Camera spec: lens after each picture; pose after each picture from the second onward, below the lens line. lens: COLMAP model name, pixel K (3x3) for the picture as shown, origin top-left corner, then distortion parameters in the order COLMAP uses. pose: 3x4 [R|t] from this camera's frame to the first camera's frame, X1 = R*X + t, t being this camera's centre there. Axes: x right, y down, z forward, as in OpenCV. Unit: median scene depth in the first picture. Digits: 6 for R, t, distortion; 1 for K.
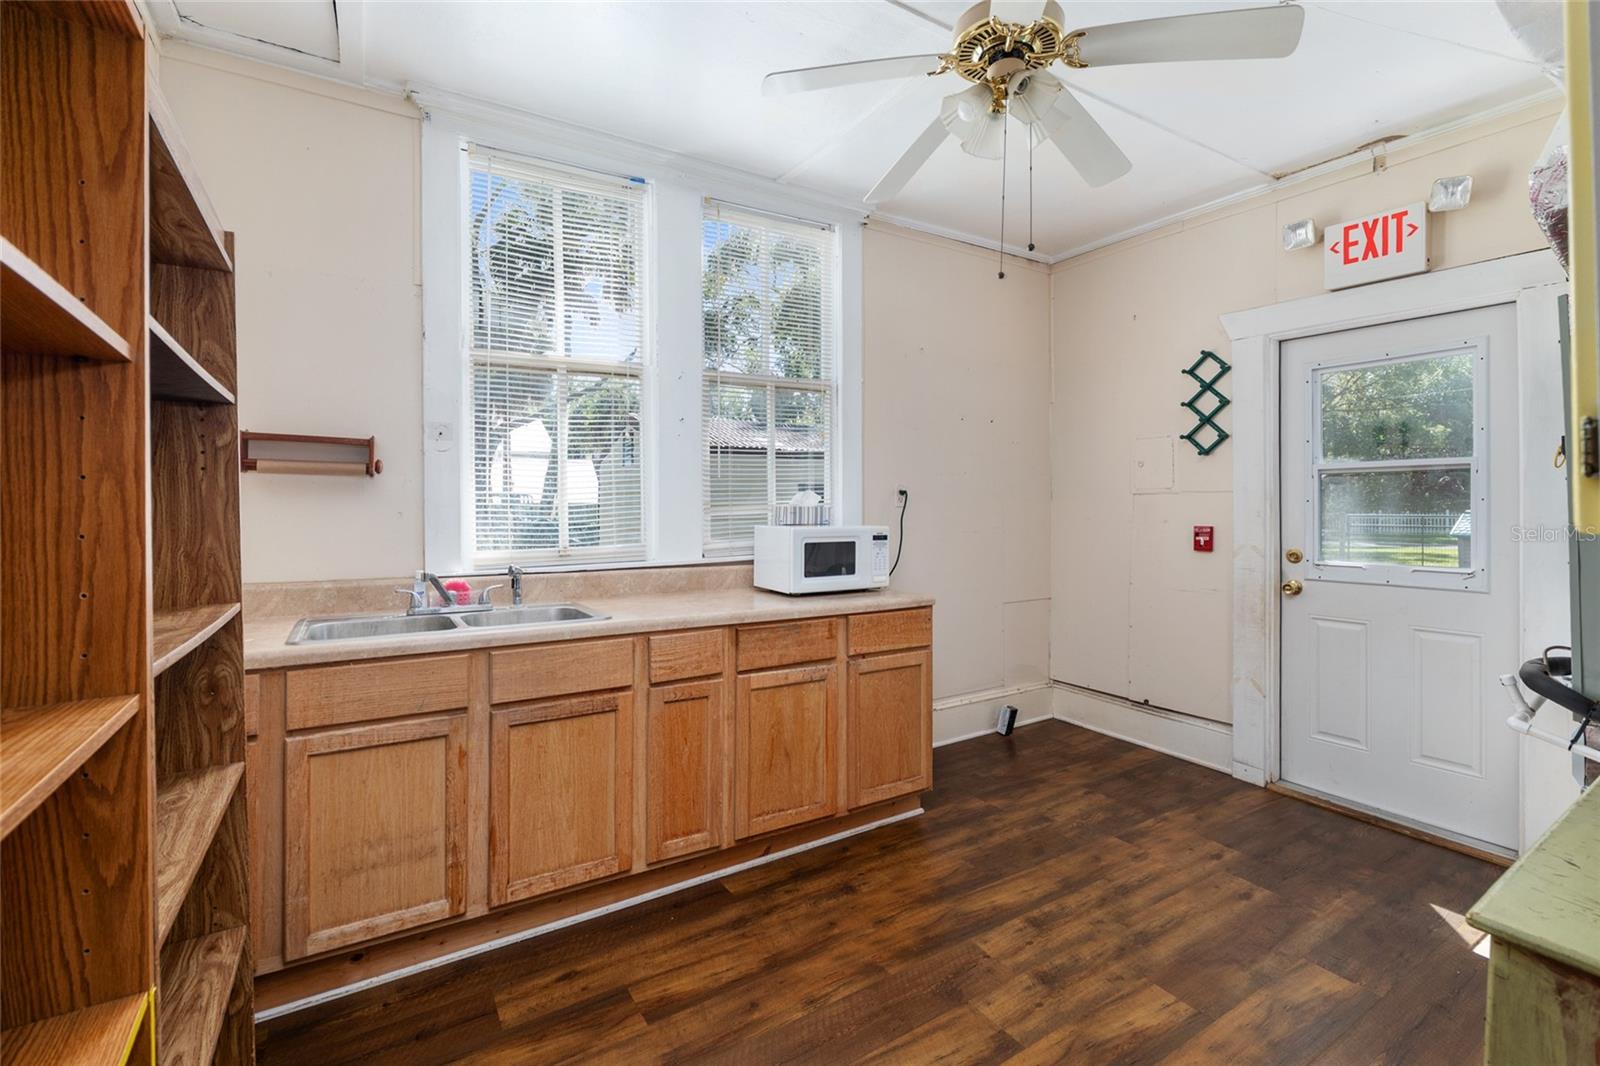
lens RADIAL K [[700.2, 0, 806.1], [0, 700.2, 519.4], [0, 0, 1]] dist [-0.001050, 0.000032]
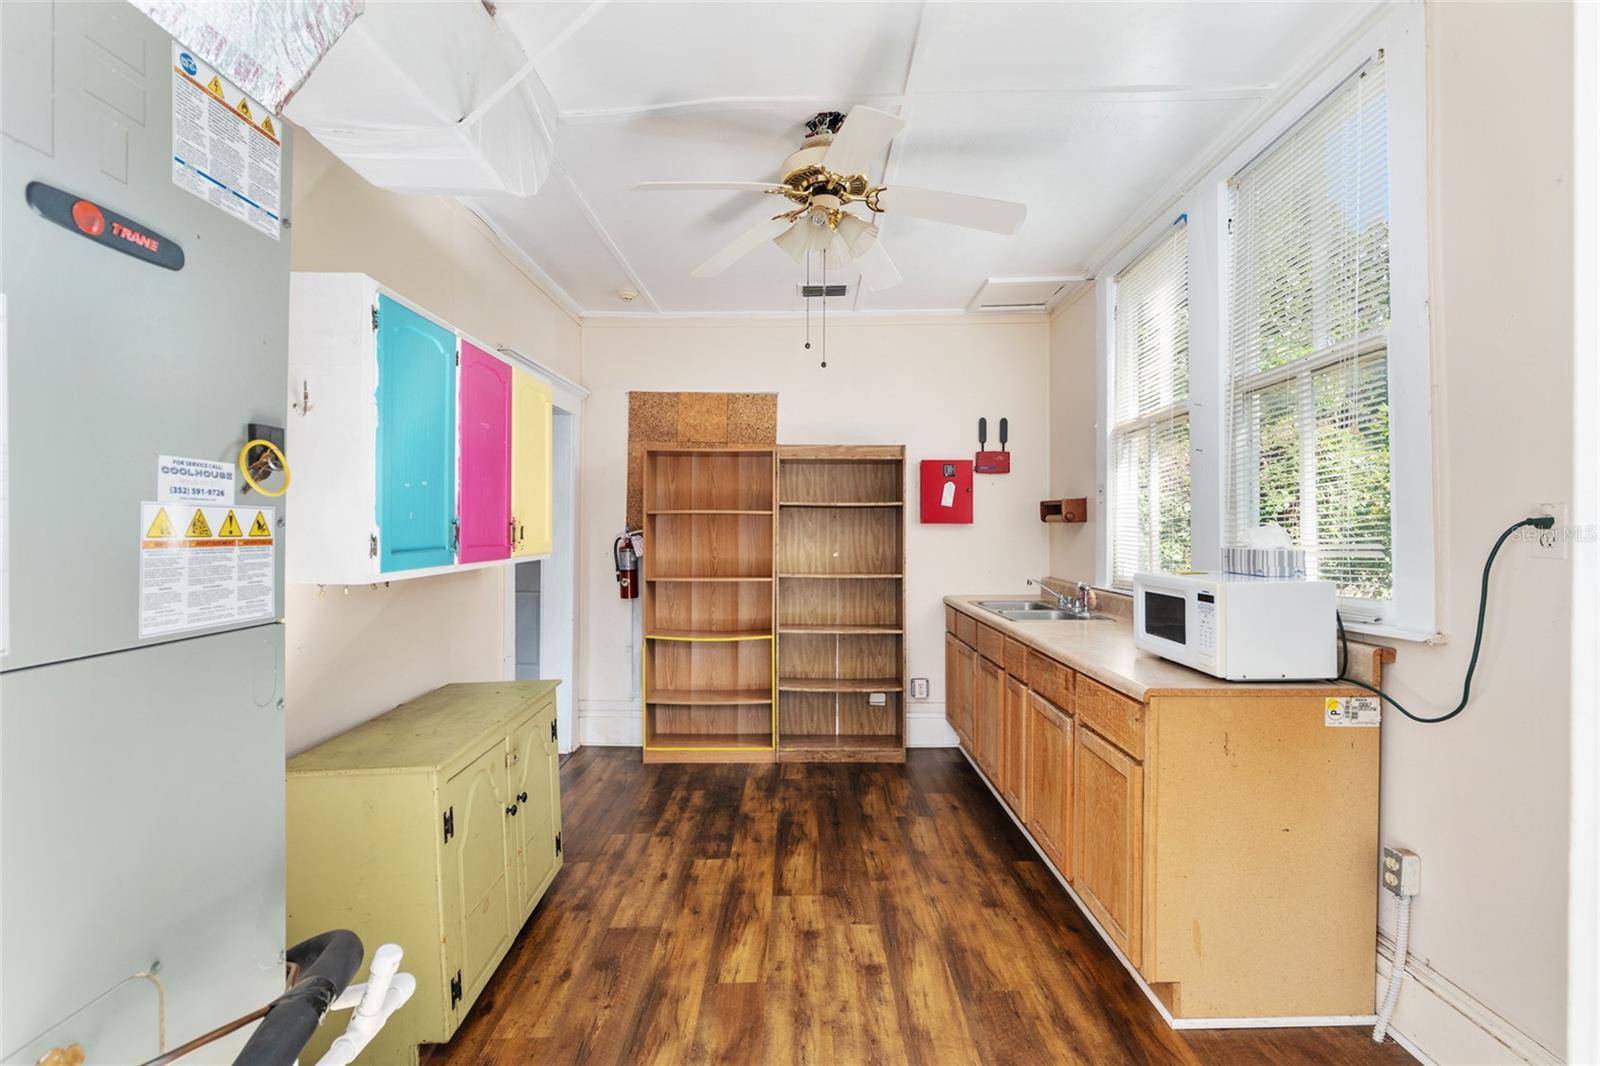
lens RADIAL K [[700.2, 0, 806.1], [0, 700.2, 519.4], [0, 0, 1]] dist [-0.001050, 0.000032]
pose [[-0.526492, -0.011711, -0.850099, 0.972058], [-0.011791, 0.999910, -0.006473, -0.045514], [0.850098, 0.006616, -0.526583, 1.134847]]
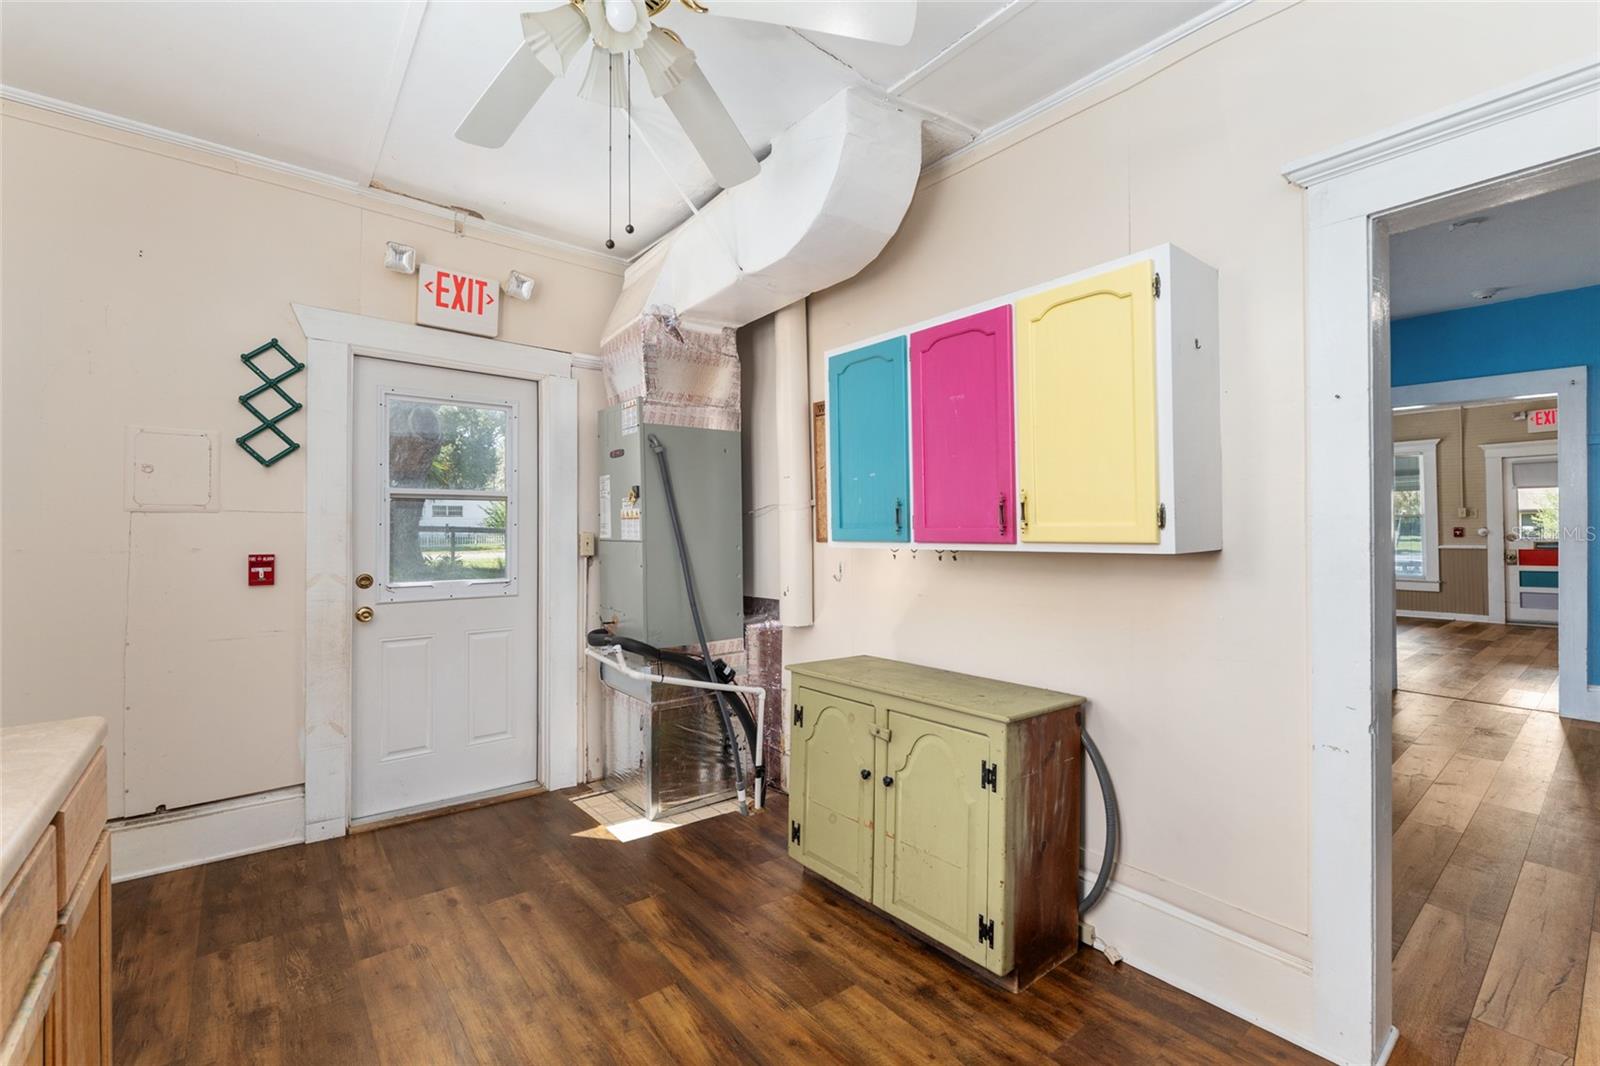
lens RADIAL K [[687.3, 0, 784.4], [0, 687.3, 532.7], [0, 0, 1]] dist [0.000053, 0.000062]
pose [[-0.096059, -0.006179, 0.995356, -0.352263], [0.018839, 0.999790, 0.008025, -0.013283], [-0.995197, 0.019522, -0.095923, 0.598709]]
